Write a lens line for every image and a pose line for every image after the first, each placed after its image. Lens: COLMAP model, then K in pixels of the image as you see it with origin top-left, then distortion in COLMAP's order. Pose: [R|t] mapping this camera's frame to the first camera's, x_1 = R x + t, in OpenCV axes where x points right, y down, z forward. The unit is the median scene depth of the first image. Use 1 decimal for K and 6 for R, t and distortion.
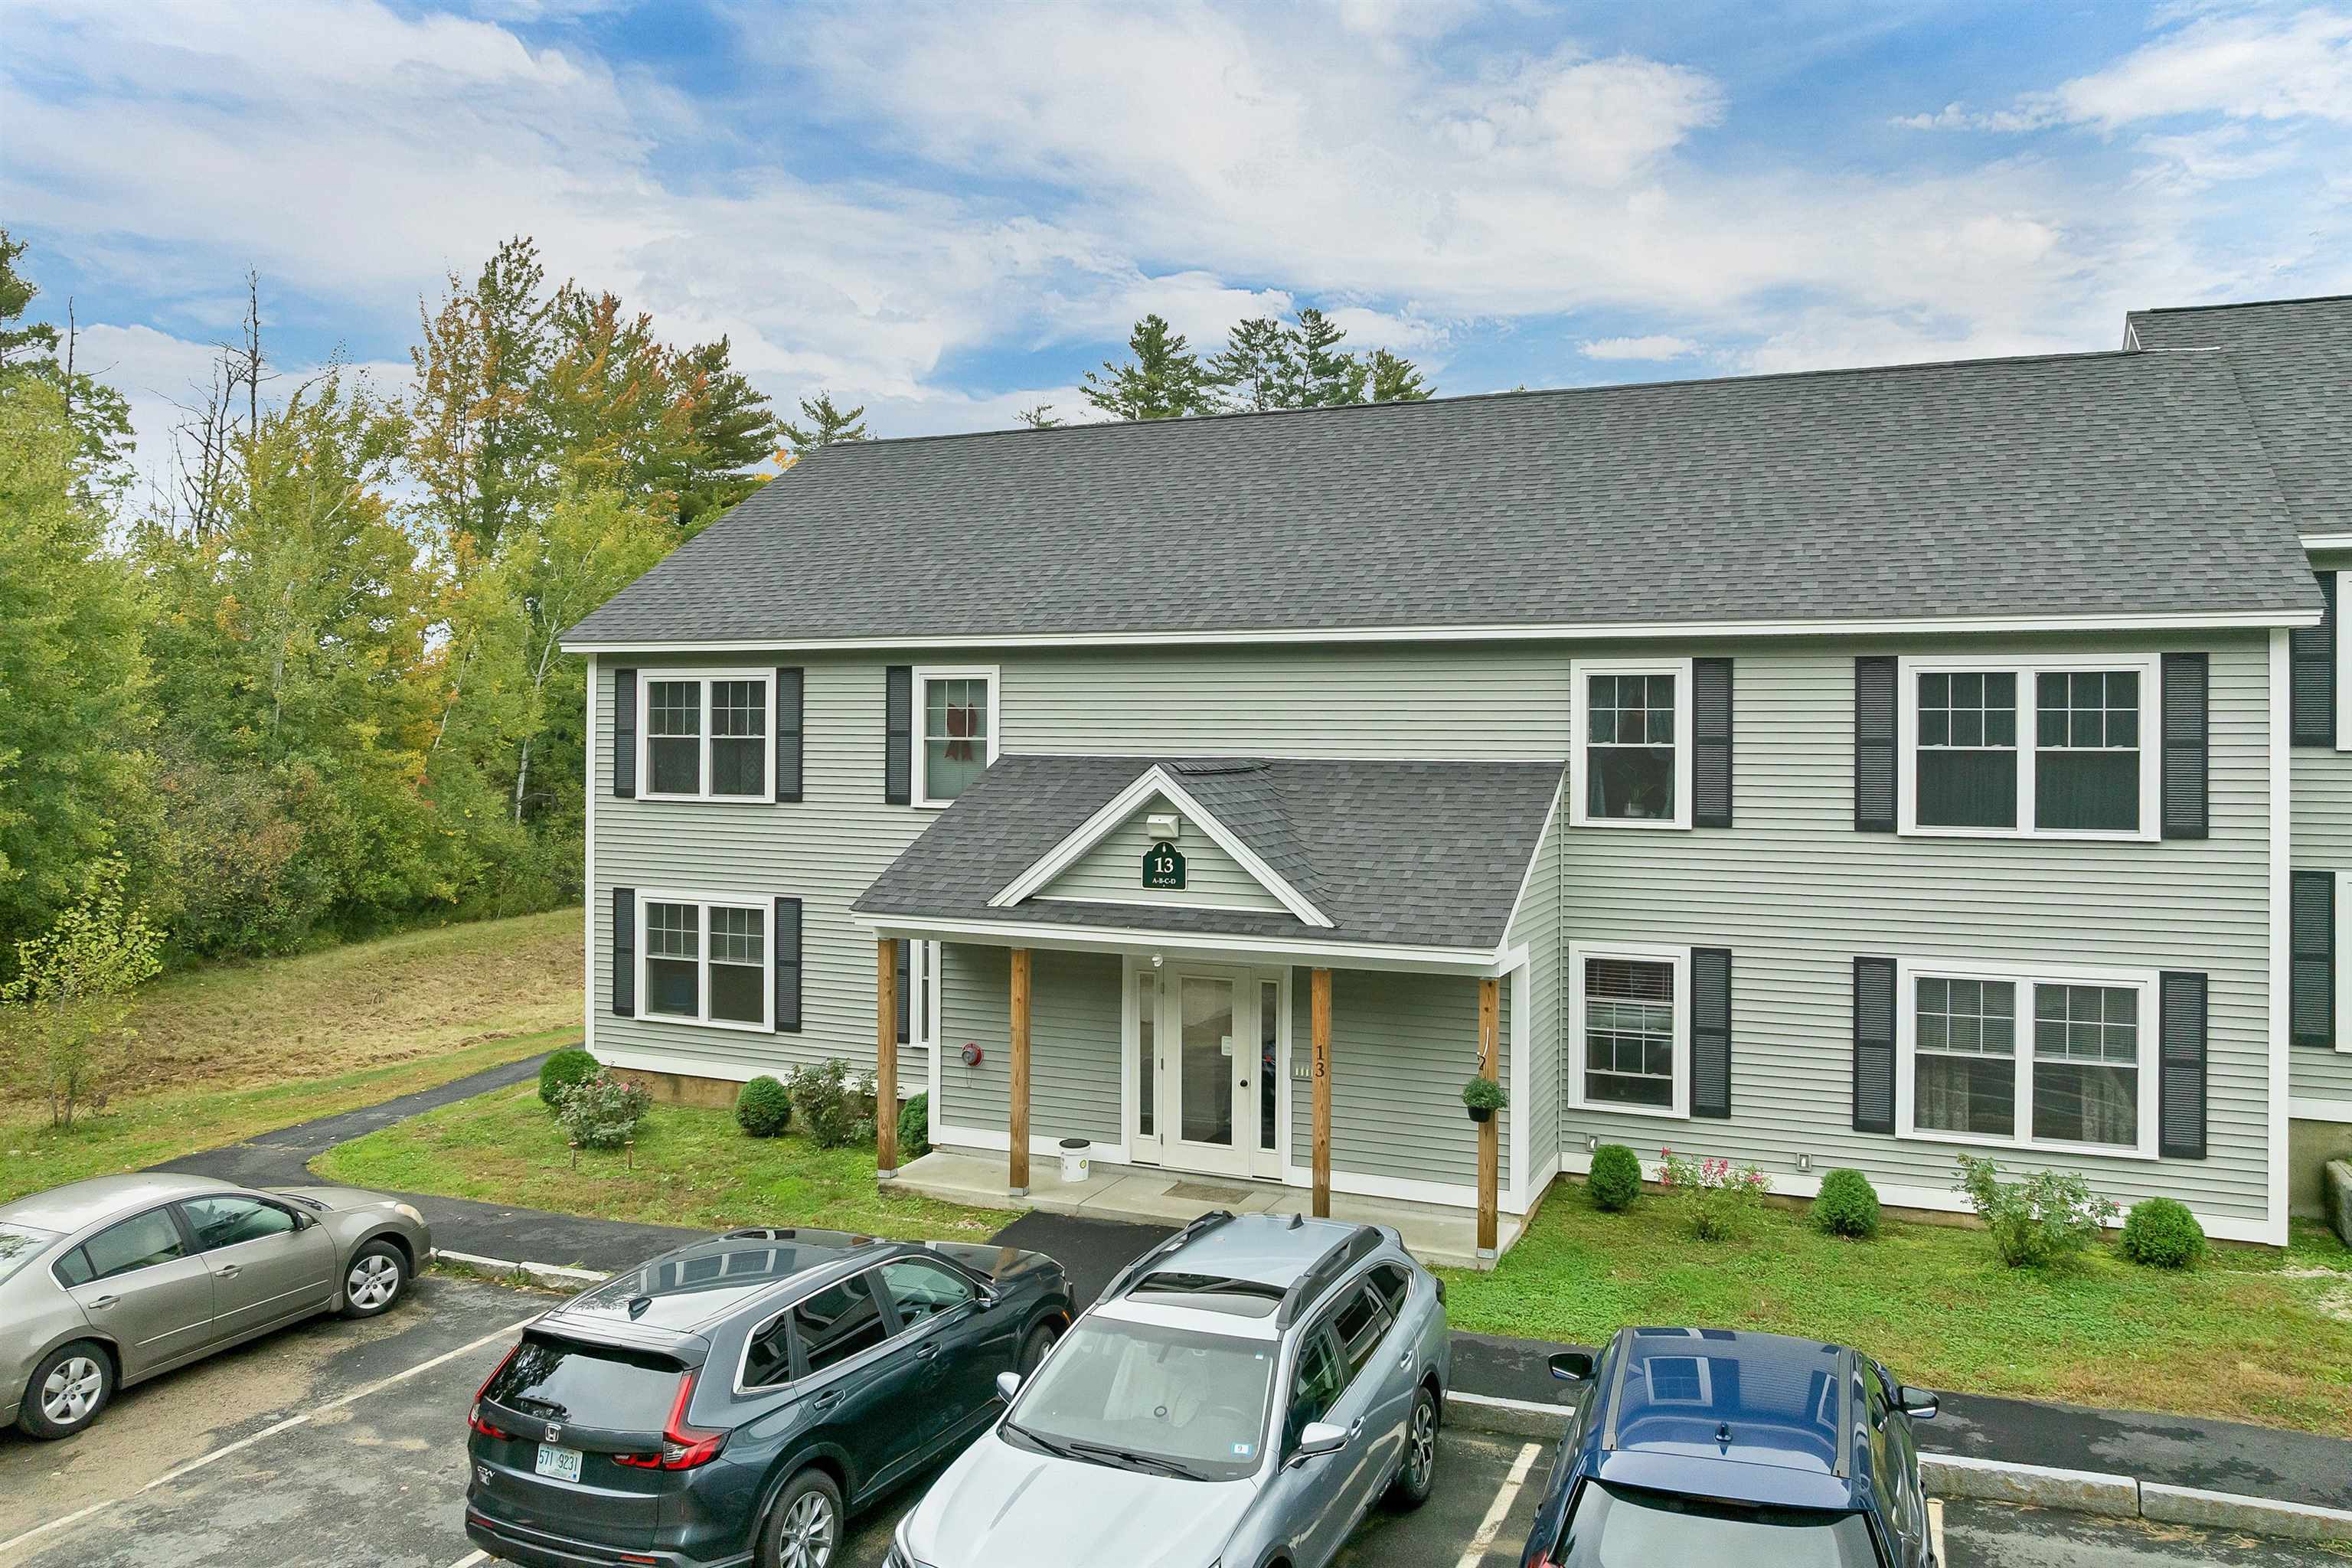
lens RADIAL K [[1665.4, 0, 1176.0], [0, 1665.4, 784.0], [0, 0, 1]] dist [-0.007750, -0.003127]
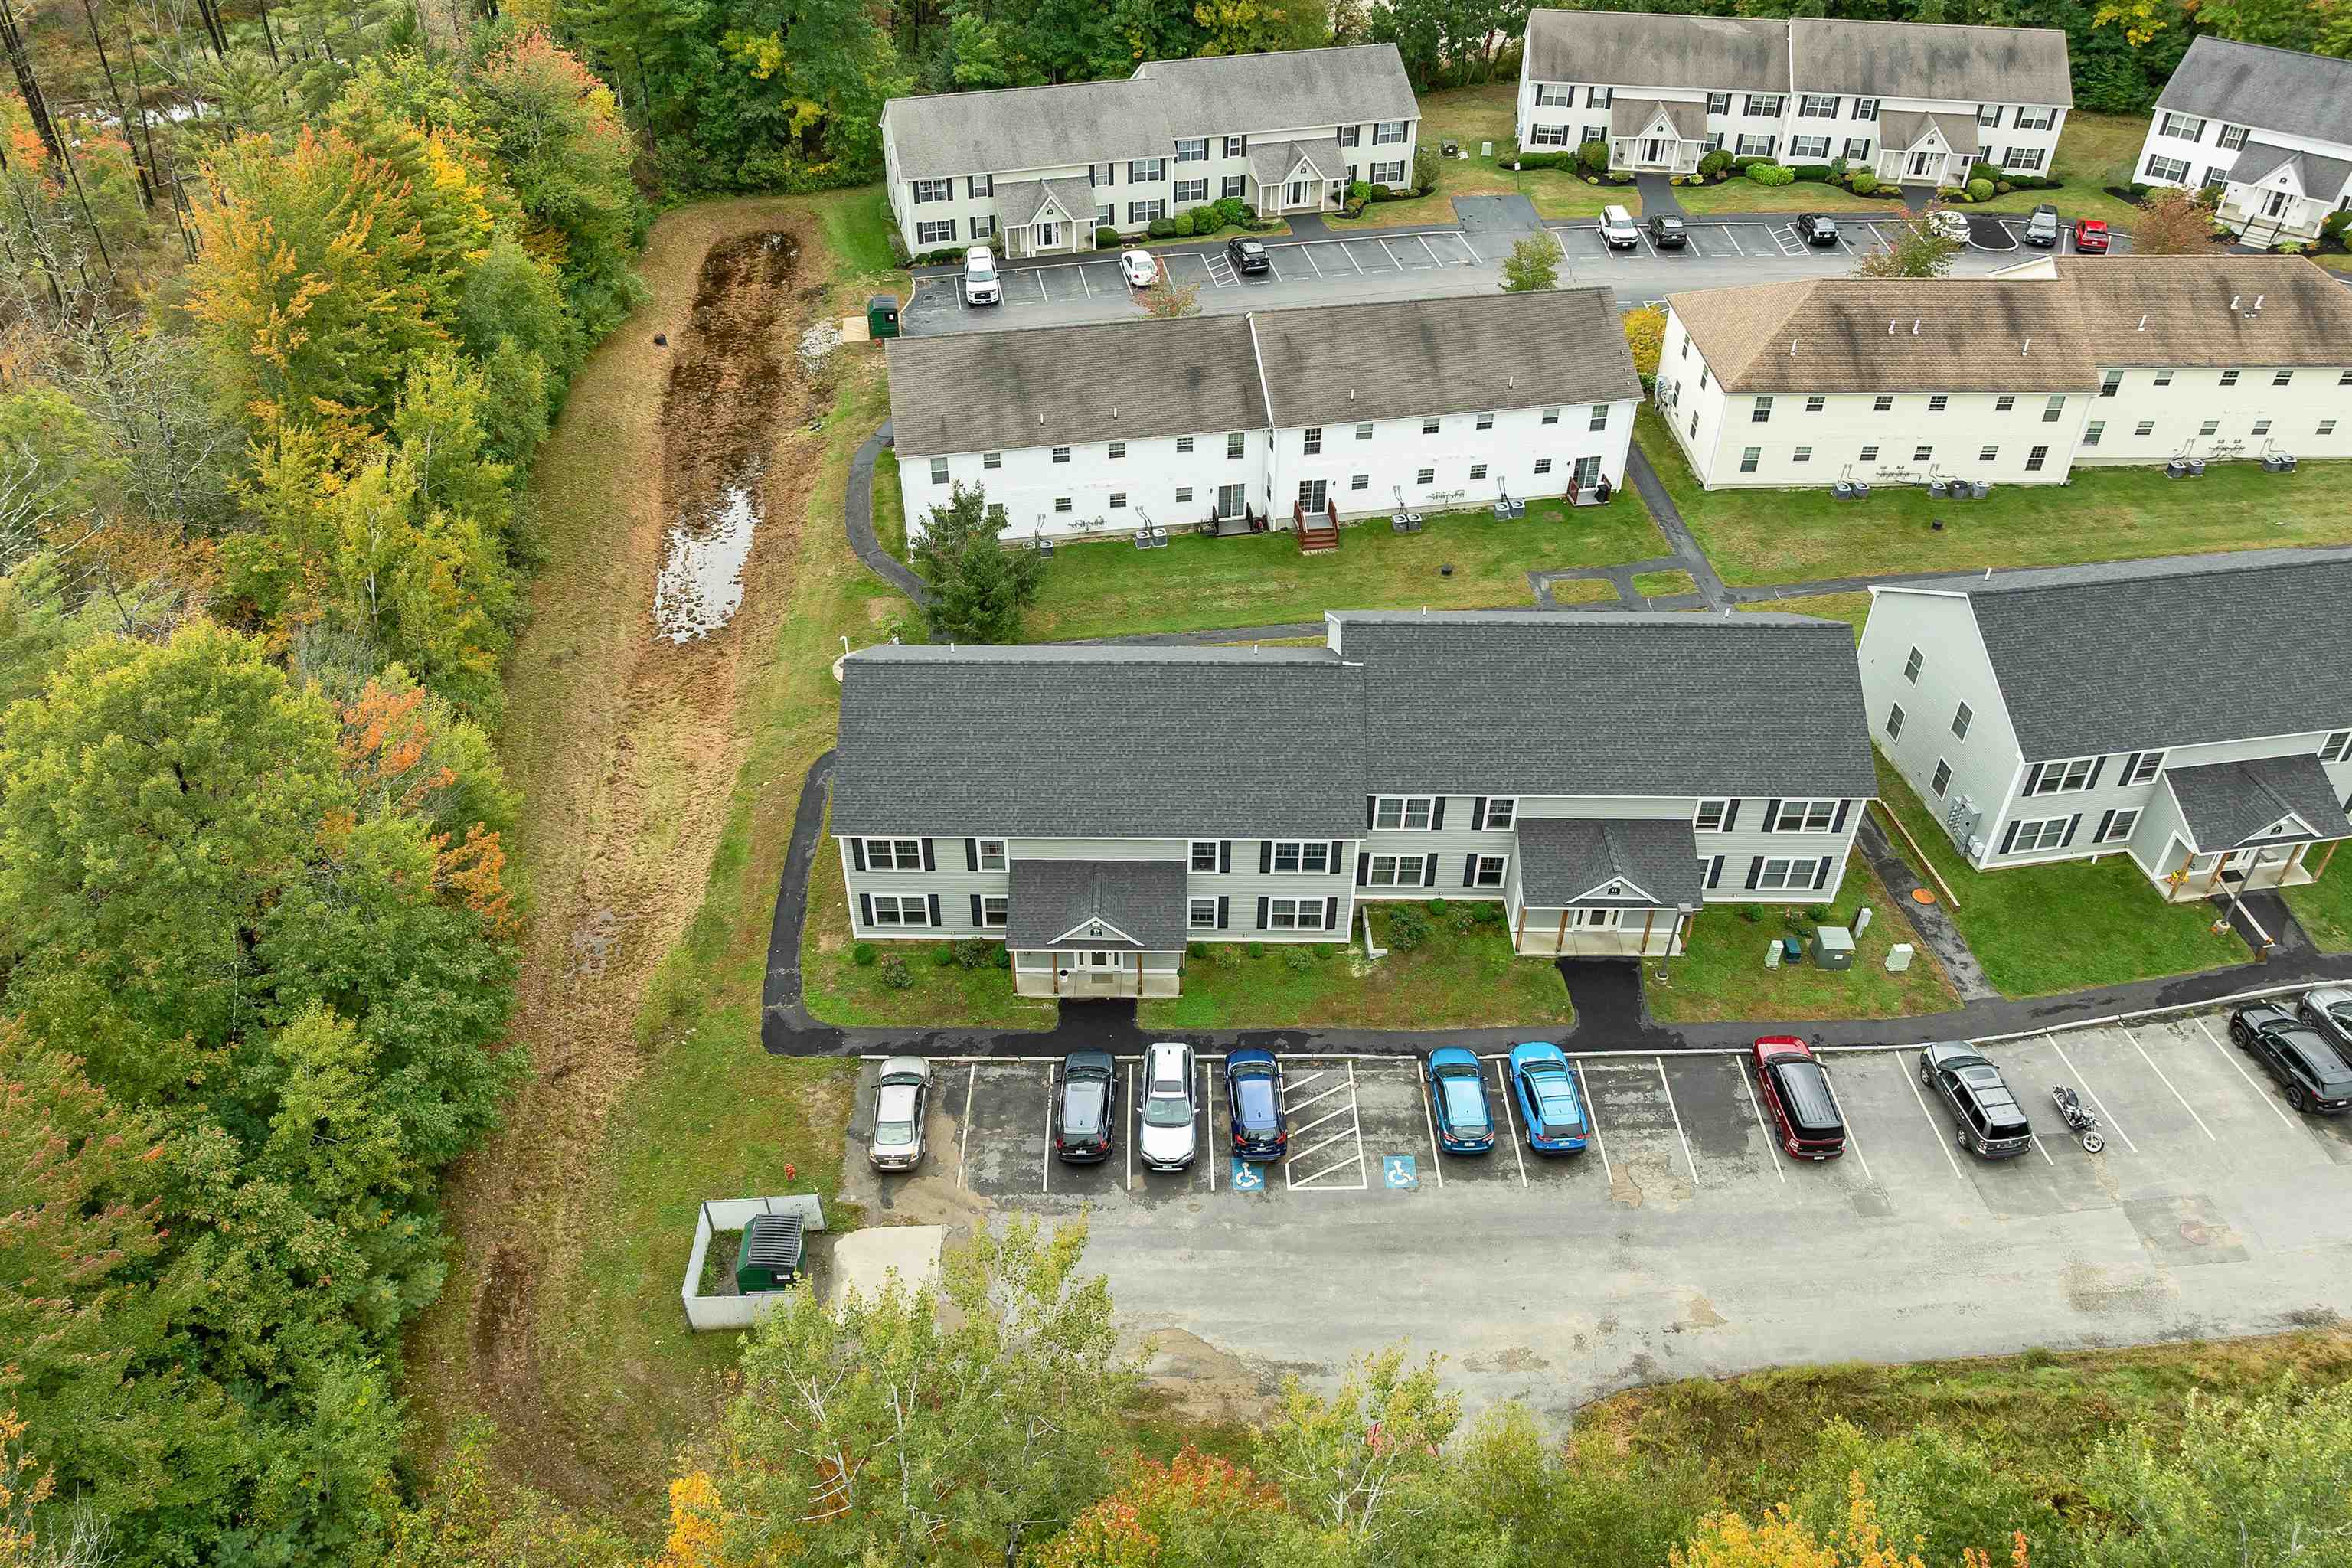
lens RADIAL K [[1545.4, 0, 1174.6], [0, 1545.4, 711.9], [0, 0, 1]] dist [0.004488, 0.000357]
pose [[0.919033, -0.232094, 0.318608, -0.743150], [0.005465, 0.815702, 0.578446, -2.093641], [-0.394143, -0.529870, 0.750926, -1.270451]]
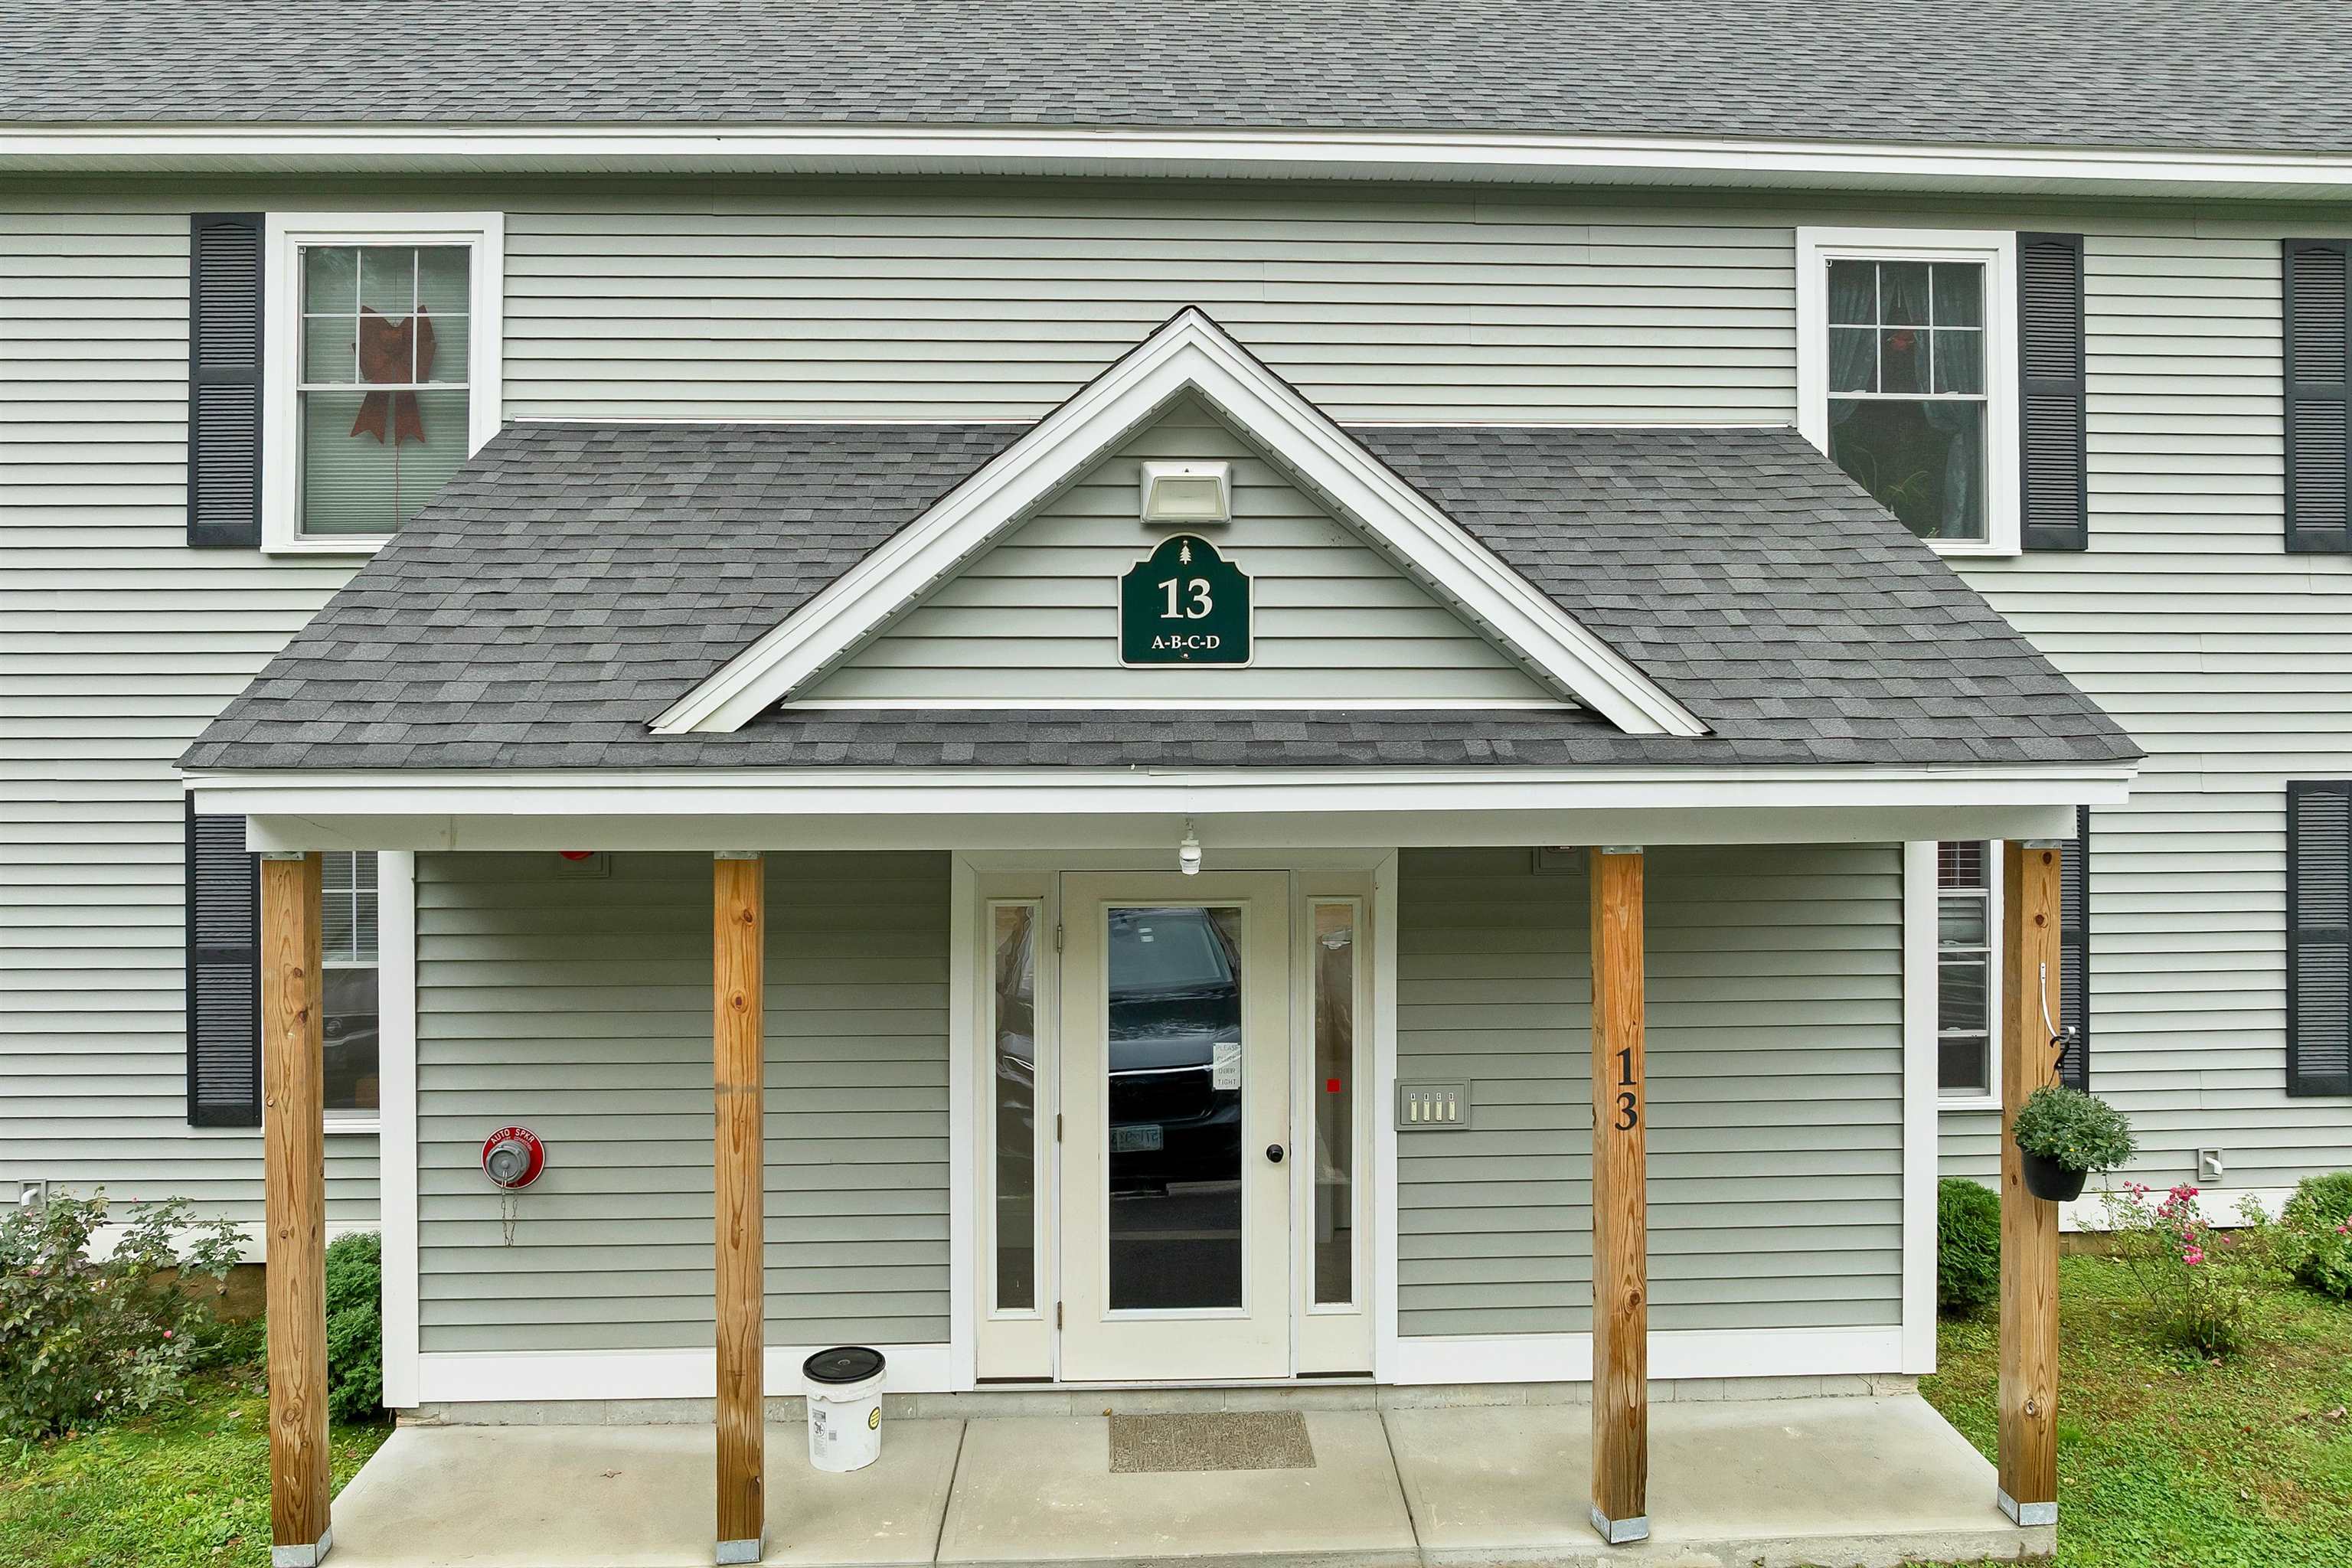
lens RADIAL K [[1749.4, 0, 1178.4], [0, 1749.4, 658.5], [0, 0, 1]] dist [-0.030593, 0.001110]
pose [[0.902913, -0.007478, 0.429759, -0.152948], [0.021557, 0.999378, -0.027899, 0.063348], [-0.429283, 0.034455, 0.902513, 0.567260]]
